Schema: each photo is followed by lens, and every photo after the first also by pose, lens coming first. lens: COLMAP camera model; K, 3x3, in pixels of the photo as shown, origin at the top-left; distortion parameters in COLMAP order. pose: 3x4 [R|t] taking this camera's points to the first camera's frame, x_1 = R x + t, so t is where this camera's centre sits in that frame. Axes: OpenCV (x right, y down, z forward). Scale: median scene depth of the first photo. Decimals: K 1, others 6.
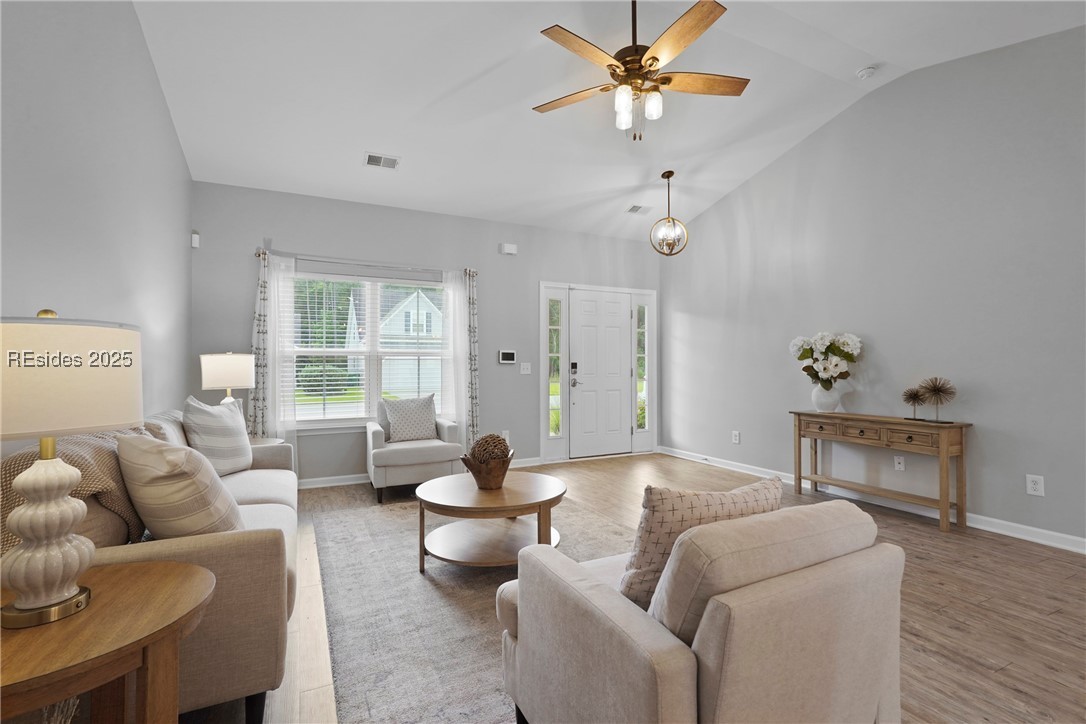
lens RADIAL K [[491.0, 0, 543.0], [0, 491.0, 362.0], [0, 0, 1]] dist [0.000406, 0.000443]
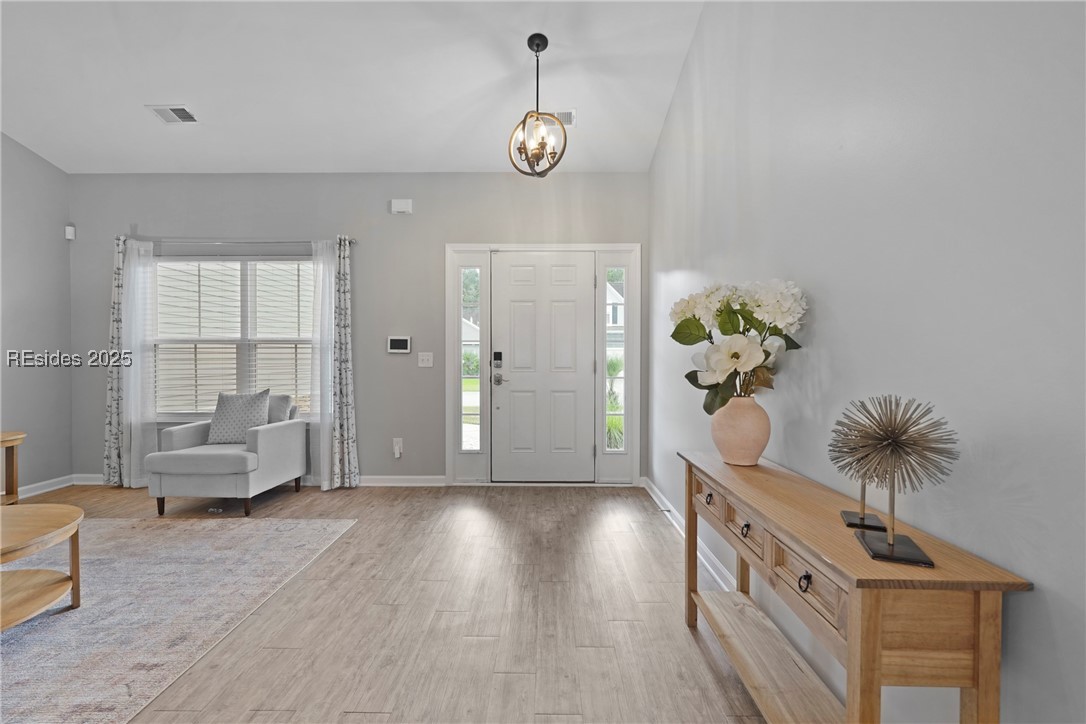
lens RADIAL K [[482.8, 0, 535.4], [0, 482.8, 365.1], [0, 0, 1]] dist [0.001269, 0.000766]
pose [[0.889359, 0.011426, -0.457067, 0.600129], [0.000162, 0.999680, 0.025306, 0.003477], [0.457209, -0.022581, 0.889072, 0.520556]]
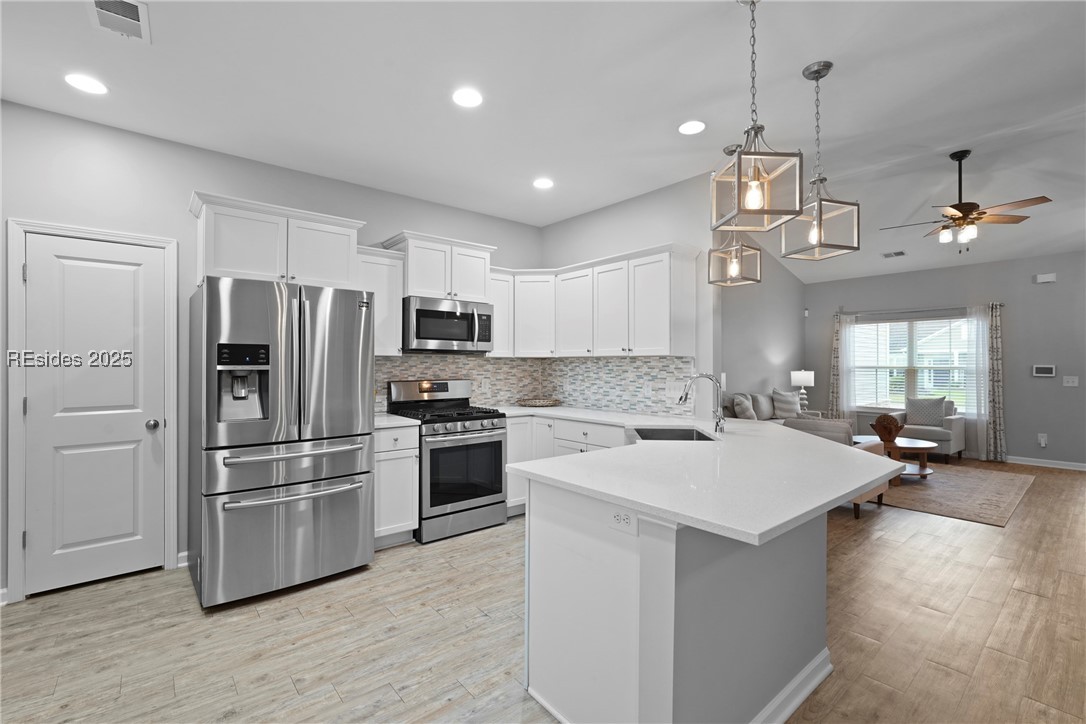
lens RADIAL K [[482.1, 0, 537.6], [0, 482.1, 363.0], [0, 0, 1]] dist [-0.001280, 0.000416]
pose [[0.240948, 0.001600, -0.970537, 0.947650], [0.007110, 0.999969, 0.003414, -0.052362], [0.970512, -0.007723, 0.240929, -0.561730]]
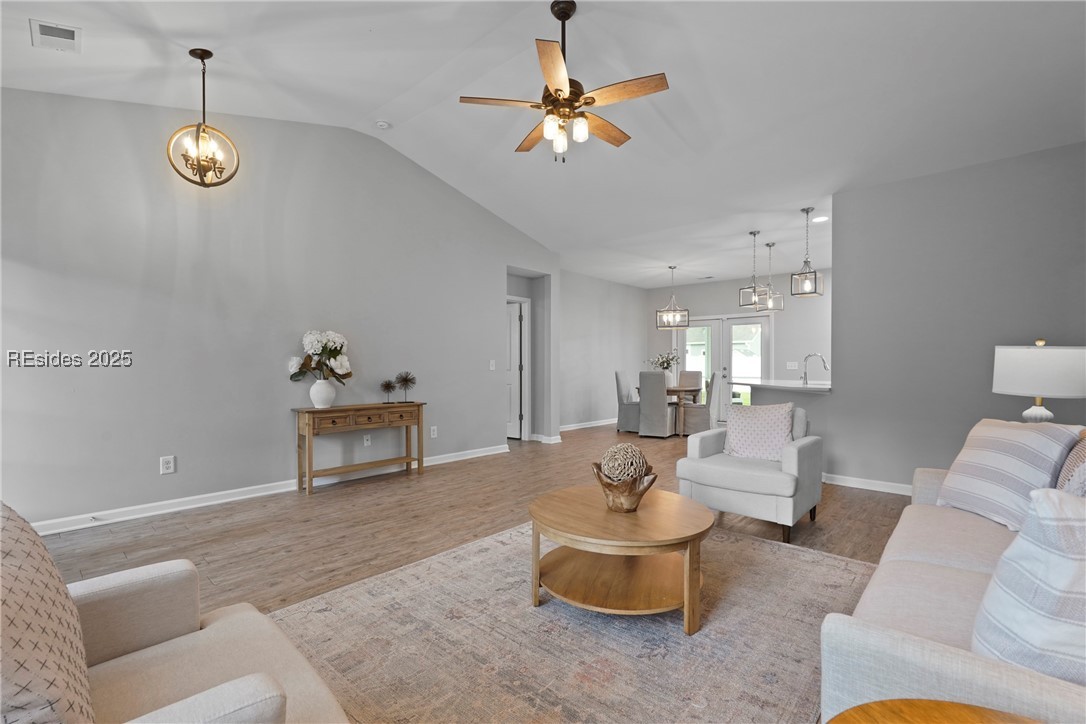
lens RADIAL K [[482.1, 0, 537.6], [0, 482.1, 363.0], [0, 0, 1]] dist [-0.001280, 0.000416]
pose [[-0.364111, 0.004684, 0.931344, -0.529478], [-0.010874, 0.999898, -0.009280, 0.012214], [-0.931292, -0.013507, -0.364023, 0.931568]]
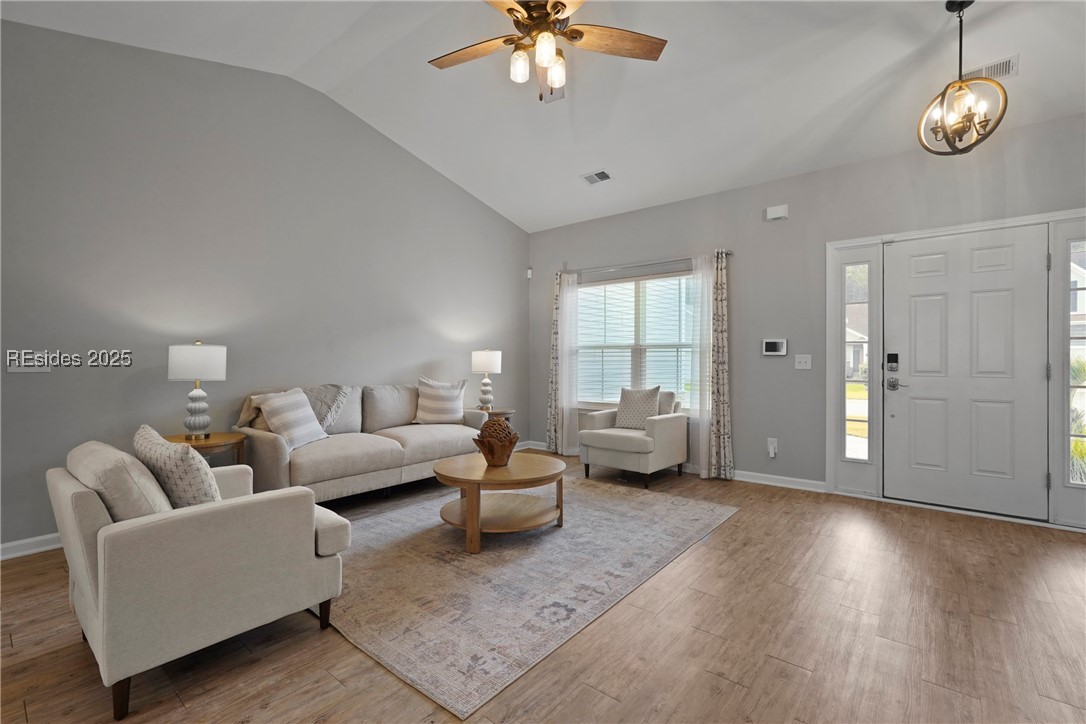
lens RADIAL K [[482.4, 0, 541.7], [0, 482.4, 360.4], [0, 0, 1]] dist [-0.013597, 0.009612]
pose [[0.413452, 0.005934, -0.910507, 0.617507], [0.005892, 0.999940, 0.009192, 0.002249], [0.910507, -0.009165, 0.413392, 0.411657]]
